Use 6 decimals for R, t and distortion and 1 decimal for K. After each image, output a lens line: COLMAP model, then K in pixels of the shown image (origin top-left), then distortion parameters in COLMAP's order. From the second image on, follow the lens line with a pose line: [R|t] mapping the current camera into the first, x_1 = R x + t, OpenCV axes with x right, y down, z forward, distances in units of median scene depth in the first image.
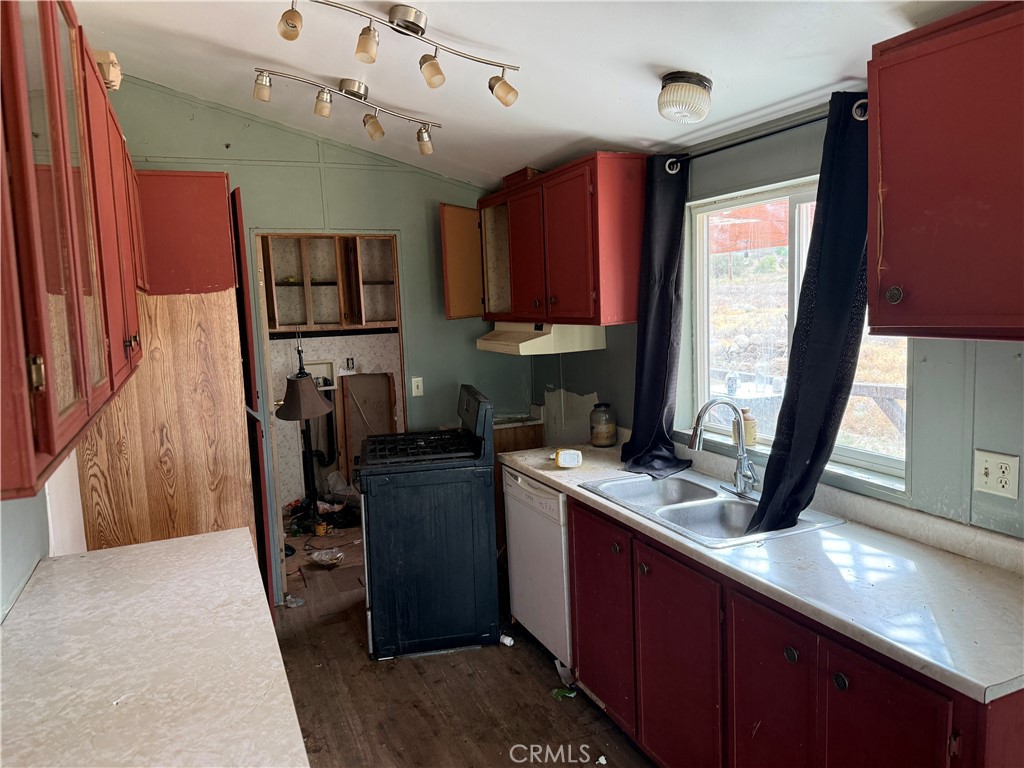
lens RADIAL K [[722.7, 0, 509.6], [0, 722.7, 378.6], [0, 0, 1]] dist [0.031690, -0.034893]
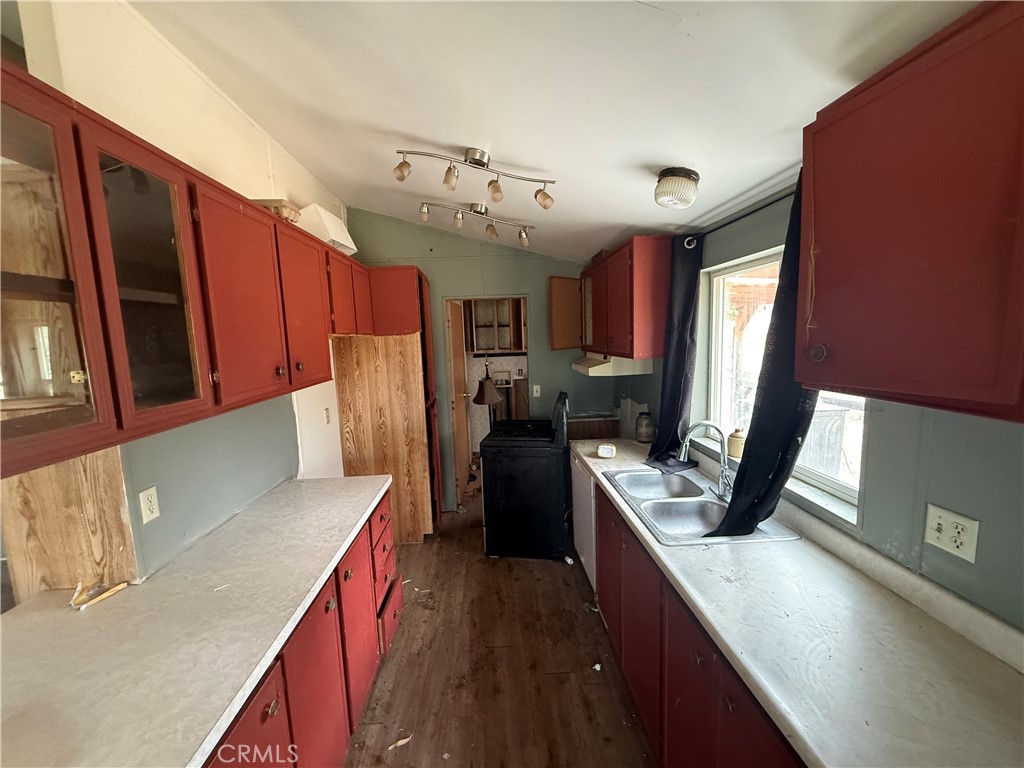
lens RADIAL K [[406.3, 0, 506.5], [0, 406.3, 386.4], [0, 0, 1]] dist [-0.000015, 0.000045]
pose [[0.933663, 0.051022, -0.354500, 0.182694], [-0.040968, 0.998518, 0.035814, -0.040012], [0.355802, -0.018915, 0.934370, 0.170004]]
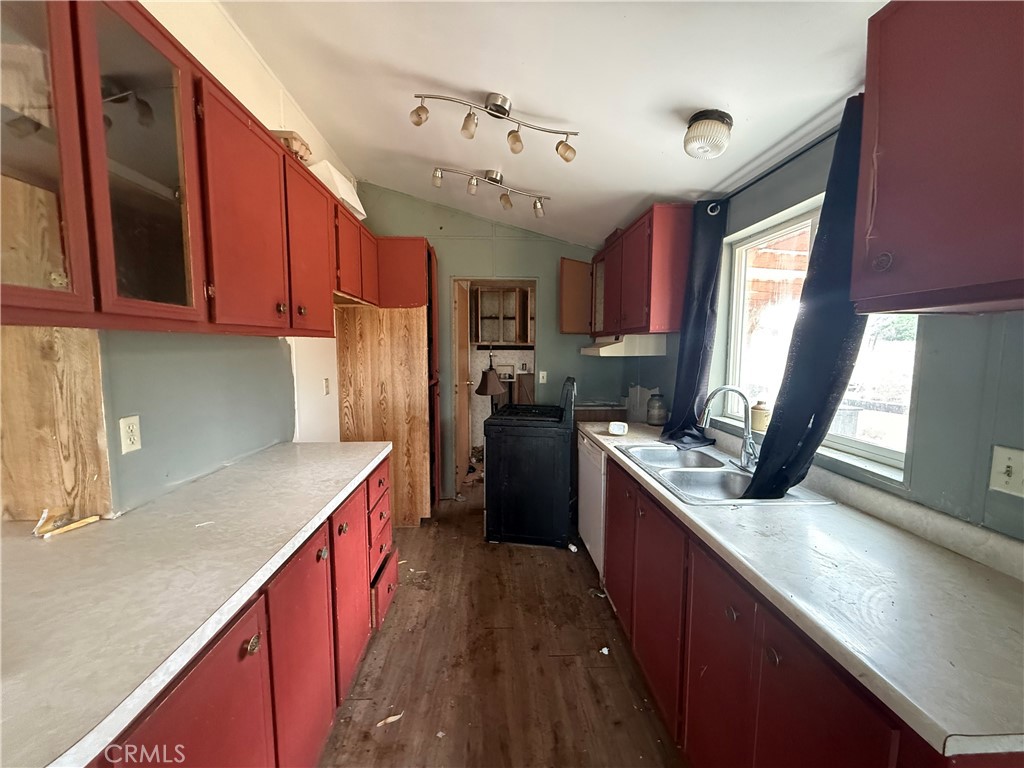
lens RADIAL K [[406.3, 0, 506.6], [0, 406.3, 386.6], [0, 0, 1]] dist [-0.000015, 0.000045]
pose [[0.932429, 0.077110, -0.353031, 0.156635], [-0.080100, 0.996768, 0.006154, 0.045508], [0.352365, 0.022540, 0.935591, 0.196488]]
